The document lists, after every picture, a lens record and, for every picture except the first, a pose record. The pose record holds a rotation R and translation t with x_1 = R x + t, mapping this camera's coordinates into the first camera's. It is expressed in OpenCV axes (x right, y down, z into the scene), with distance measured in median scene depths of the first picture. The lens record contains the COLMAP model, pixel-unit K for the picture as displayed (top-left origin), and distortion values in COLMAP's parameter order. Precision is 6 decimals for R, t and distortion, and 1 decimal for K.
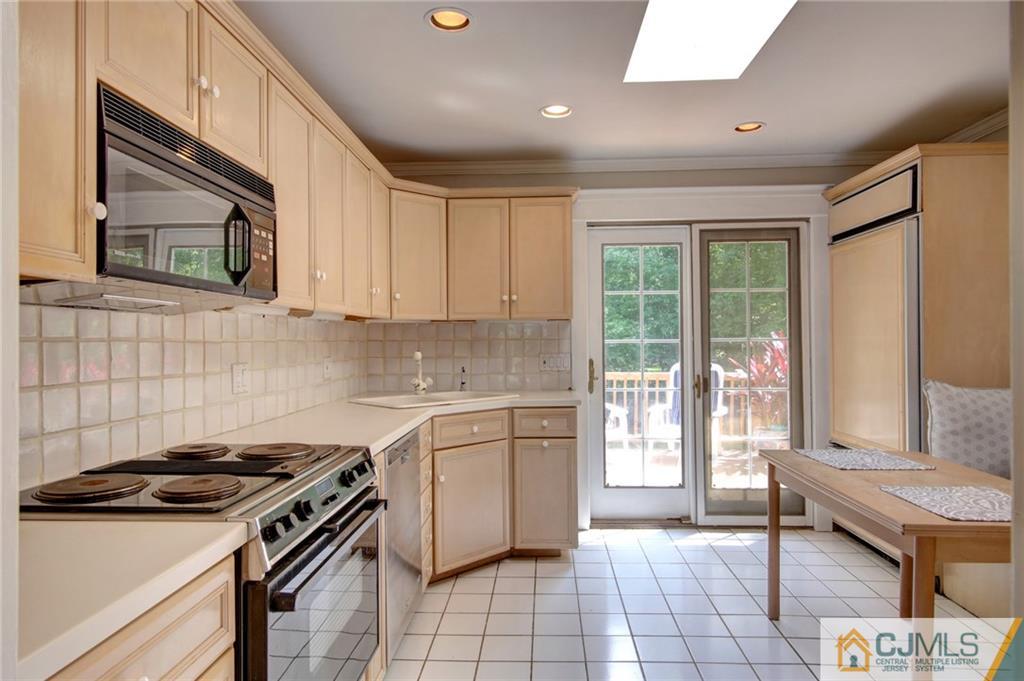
lens RADIAL K [[615.1, 0, 511.1], [0, 615.1, 341.3], [0, 0, 1]] dist [0.001112, -0.000205]
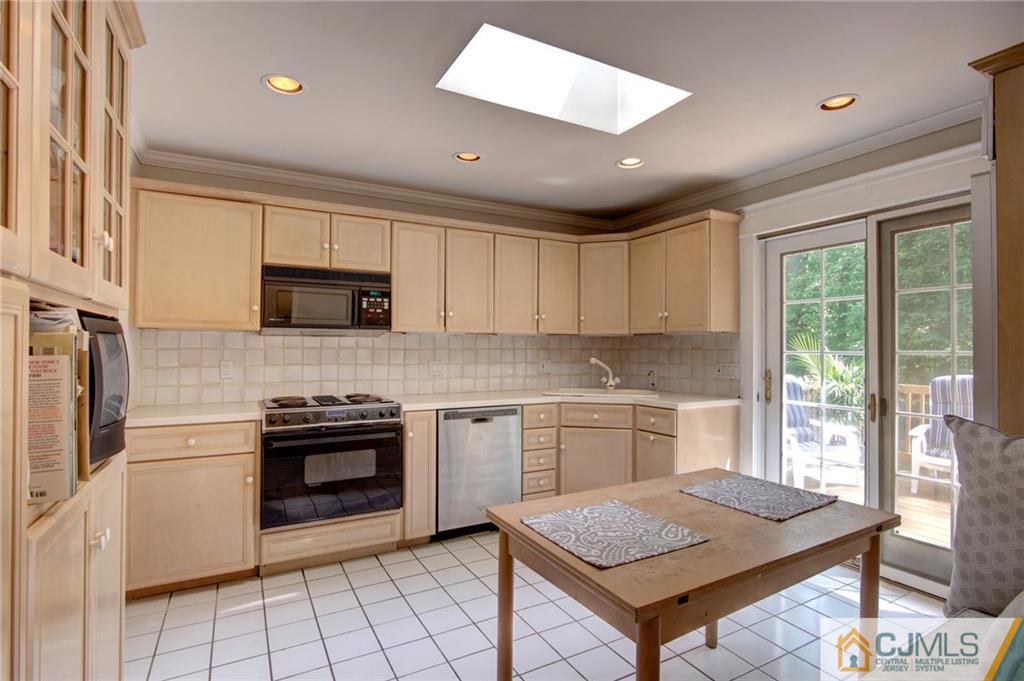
lens RADIAL K [[502.5, 0, 515.1], [0, 502.5, 346.2], [0, 0, 1]] dist [-0.014639, -0.000796]
pose [[0.527155, 0.006005, -0.849748, 0.798319], [-0.007293, 0.999970, 0.002542, -0.011463], [0.849738, 0.004857, 0.527183, 0.283322]]
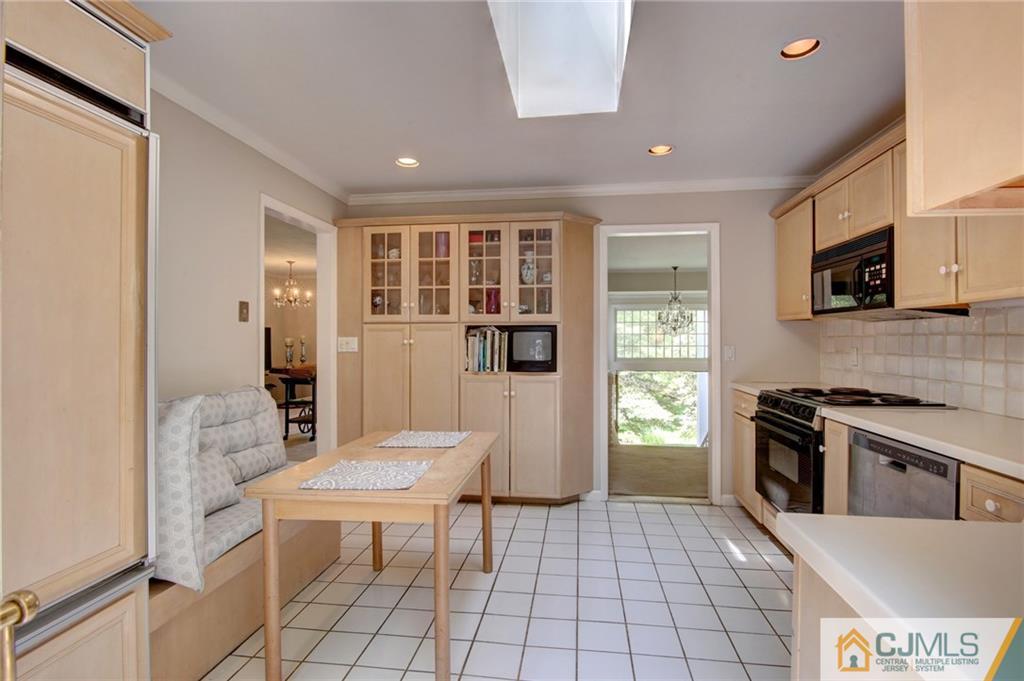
lens RADIAL K [[502.5, 0, 518.3], [0, 502.5, 339.1], [0, 0, 1]] dist [-0.014639, -0.000796]
pose [[-0.996907, 0.008058, 0.078174, 0.244797], [0.007924, 0.999967, -0.002023, 0.002753], [-0.078187, -0.001397, -0.996938, 1.384098]]
